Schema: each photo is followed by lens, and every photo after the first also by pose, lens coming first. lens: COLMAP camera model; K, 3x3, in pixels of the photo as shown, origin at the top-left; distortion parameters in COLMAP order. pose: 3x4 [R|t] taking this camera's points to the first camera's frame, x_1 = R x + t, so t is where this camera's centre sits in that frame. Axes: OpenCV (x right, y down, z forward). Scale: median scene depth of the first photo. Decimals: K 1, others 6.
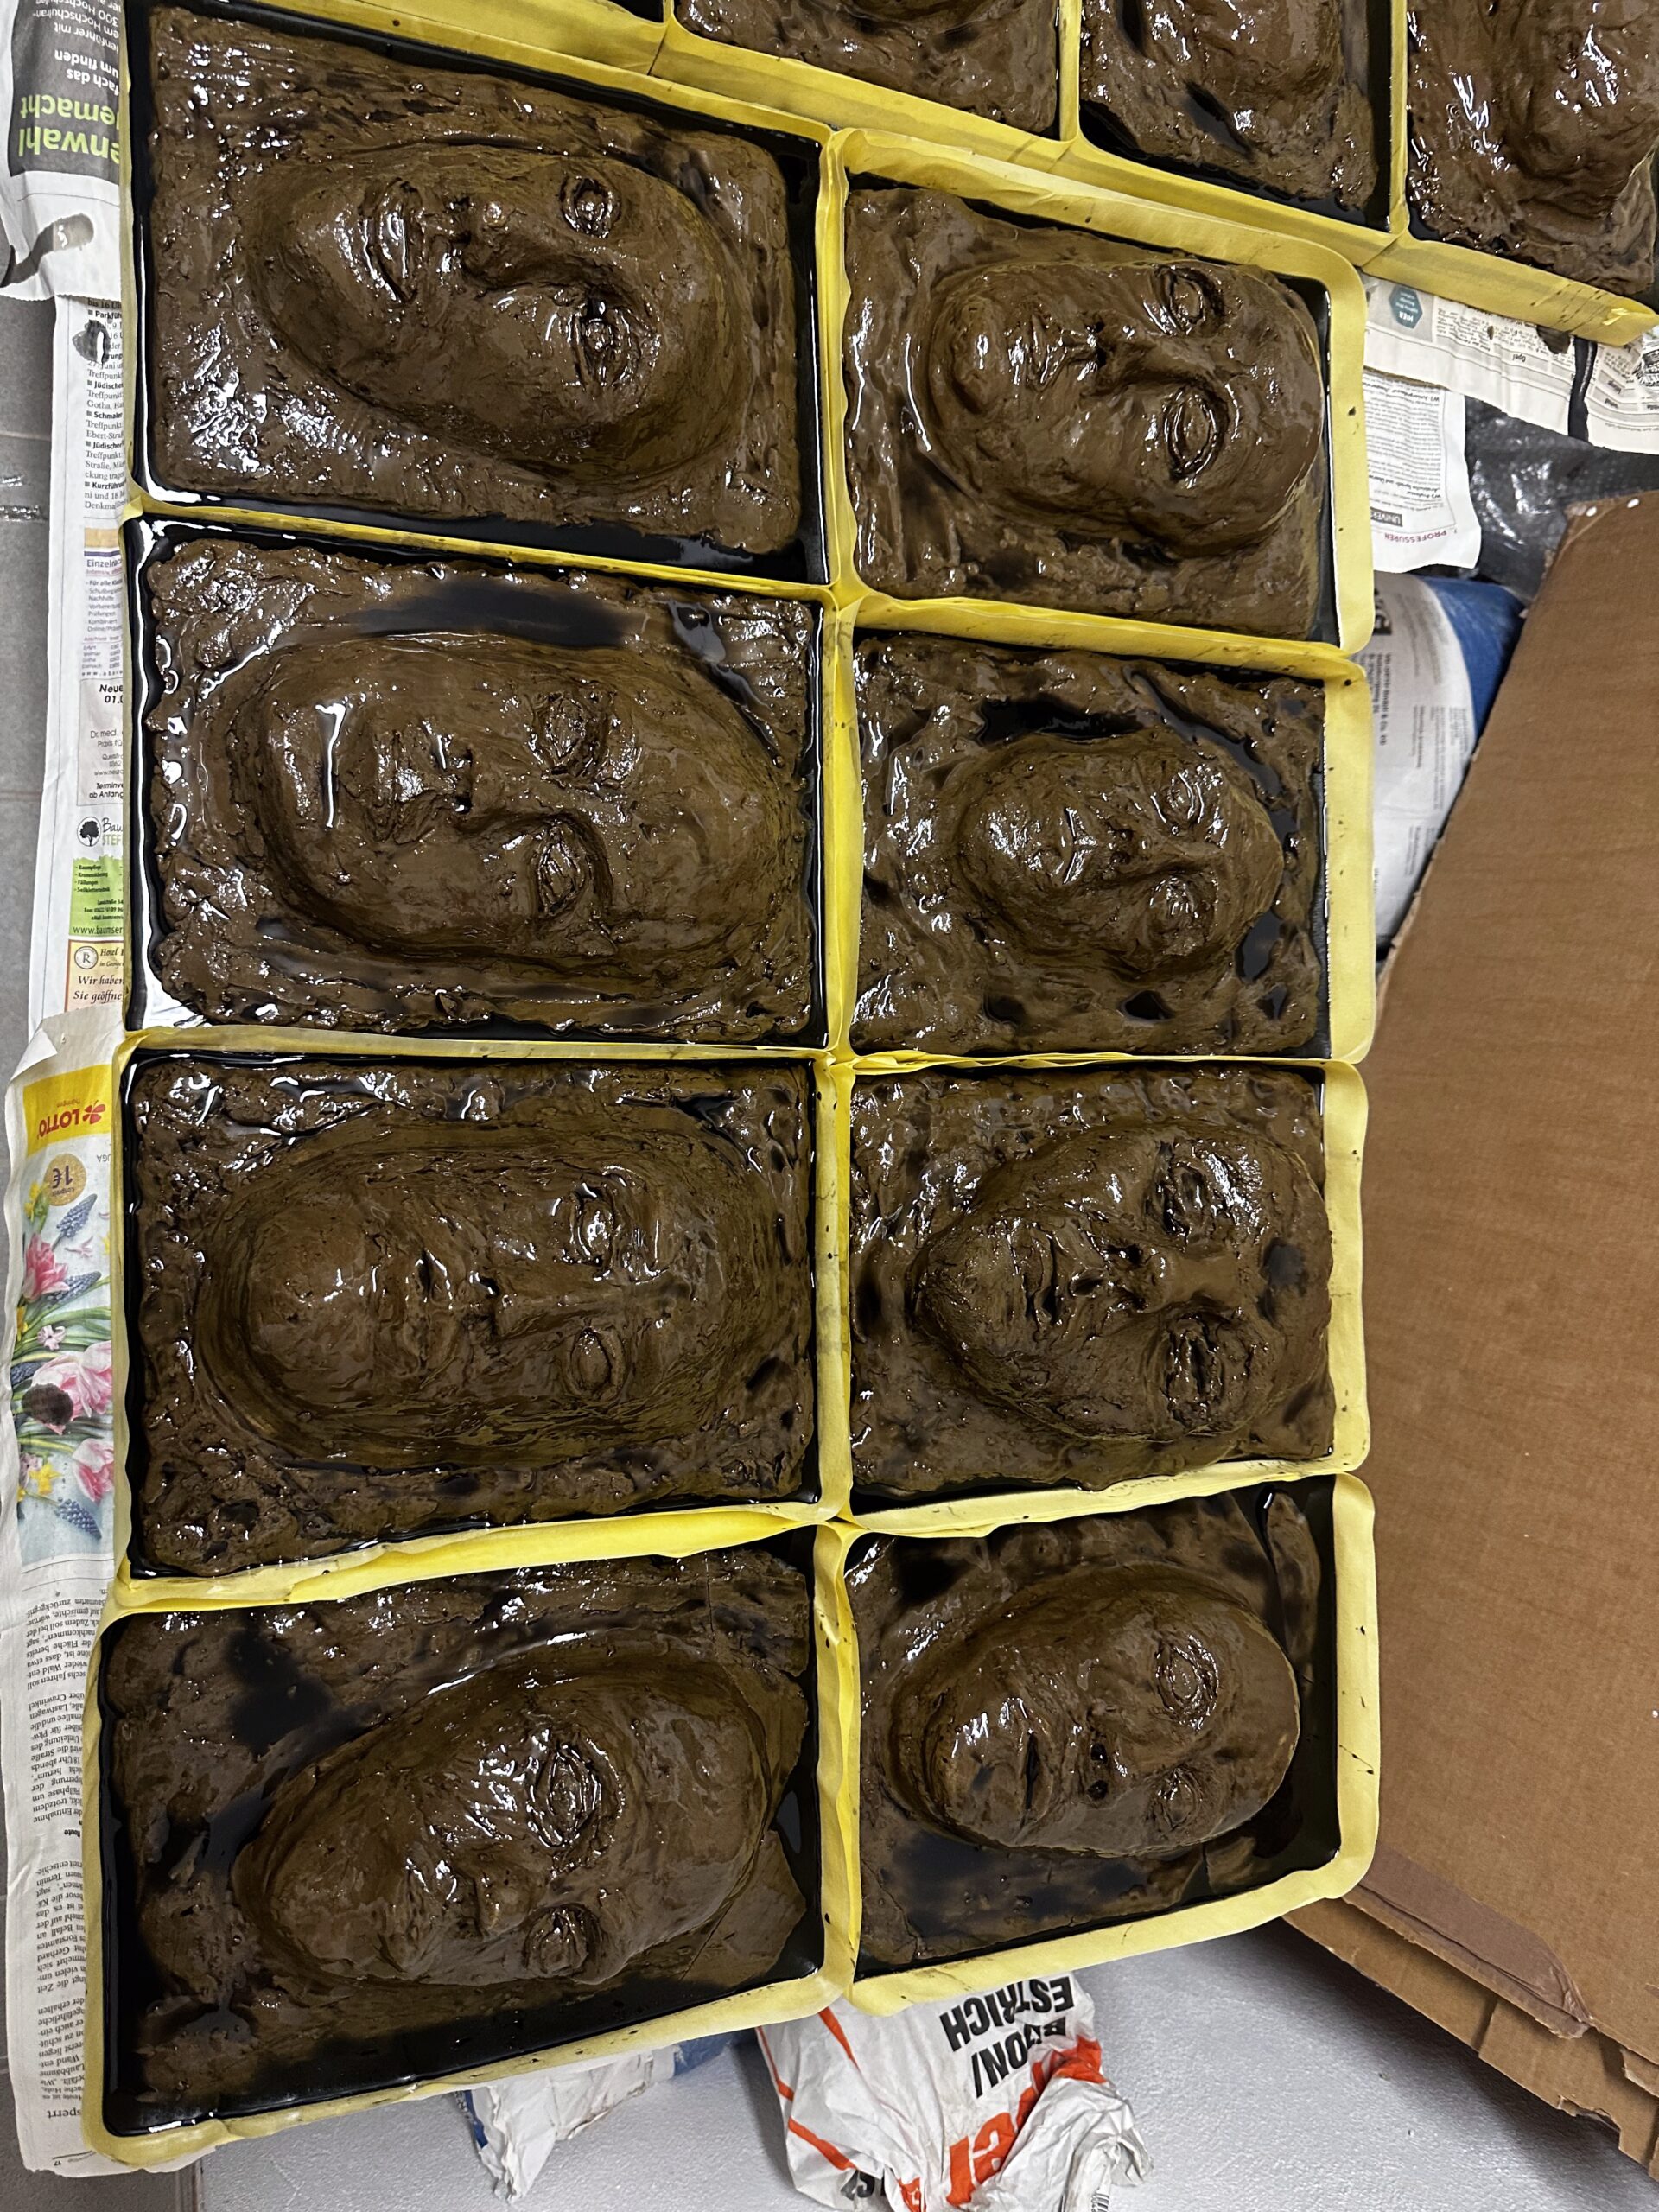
lens RADIAL K [[1541.8, 0, 830.0], [0, 1541.8, 1118.6], [0, 0, 1]] dist [-0.005556, -0.006082]
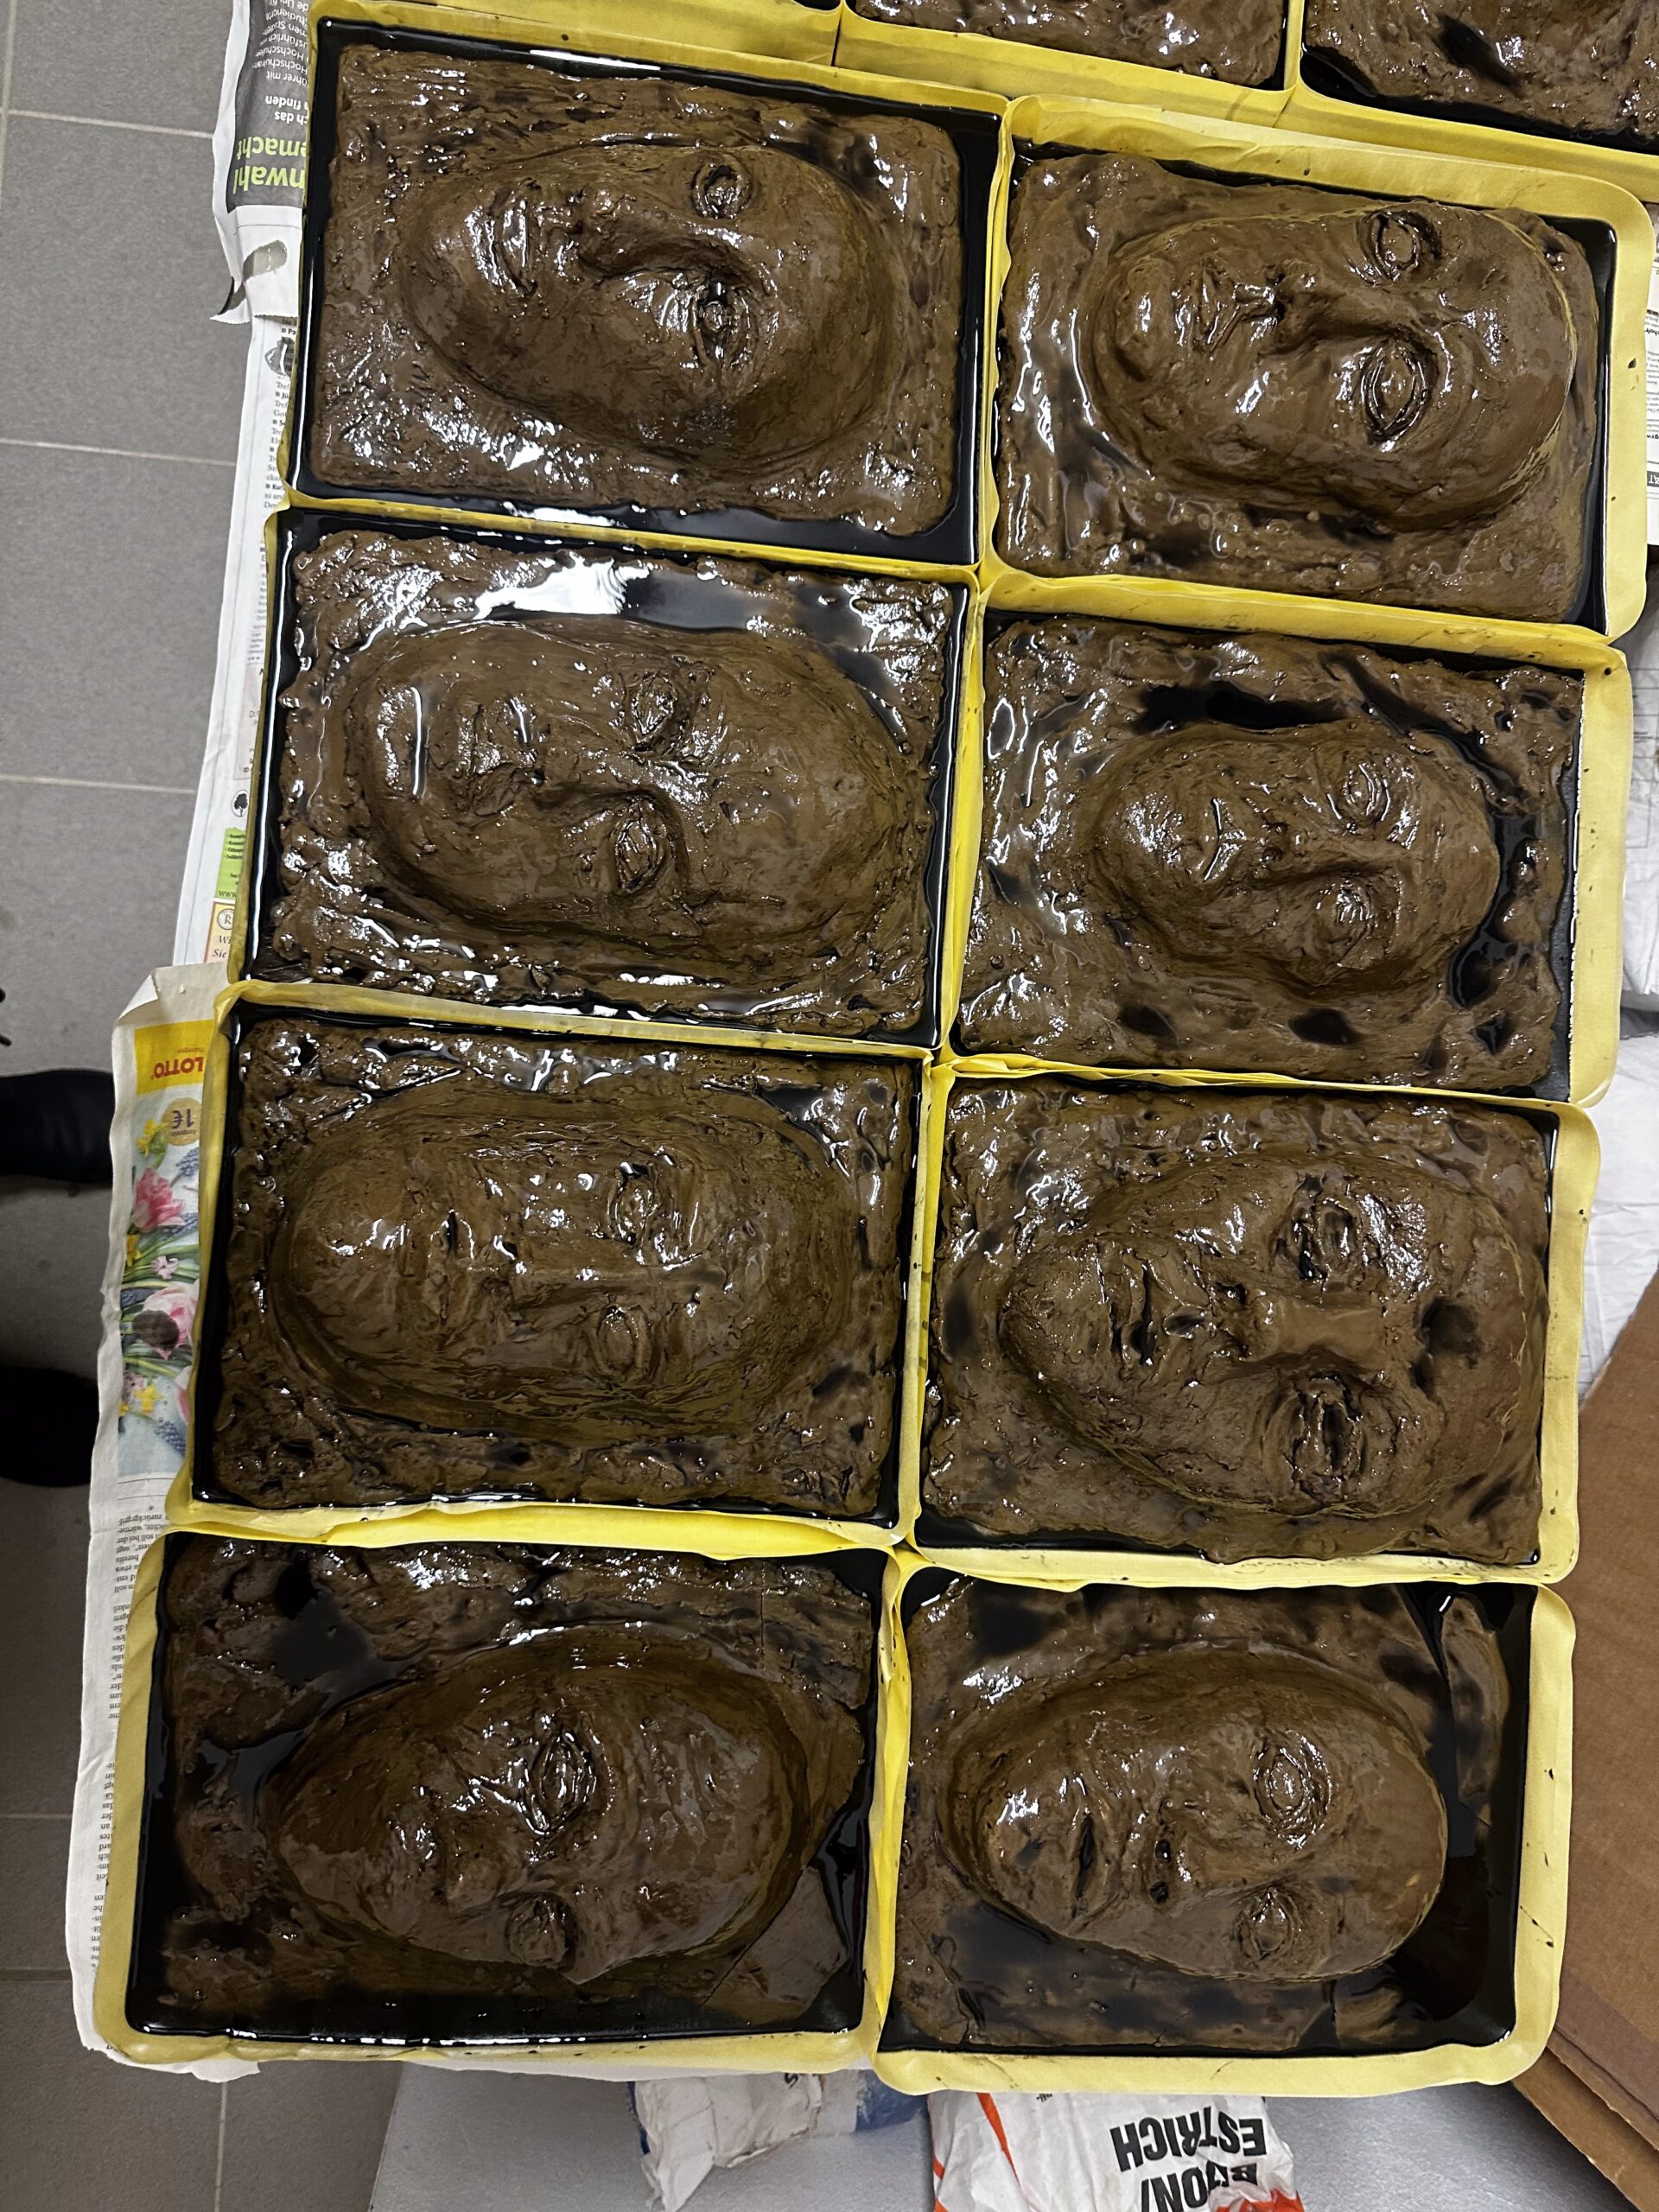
lens RADIAL K [[1555.3, 0, 829.5], [0, 1555.3, 1106.0], [0, 0, 1]] dist [-0.009155, -0.003351]
pose [[0.961012, 0.064841, -0.268798, 0.198562], [-0.074807, 0.996833, -0.026991, 0.021130], [0.266196, 0.046047, 0.962818, 0.064000]]
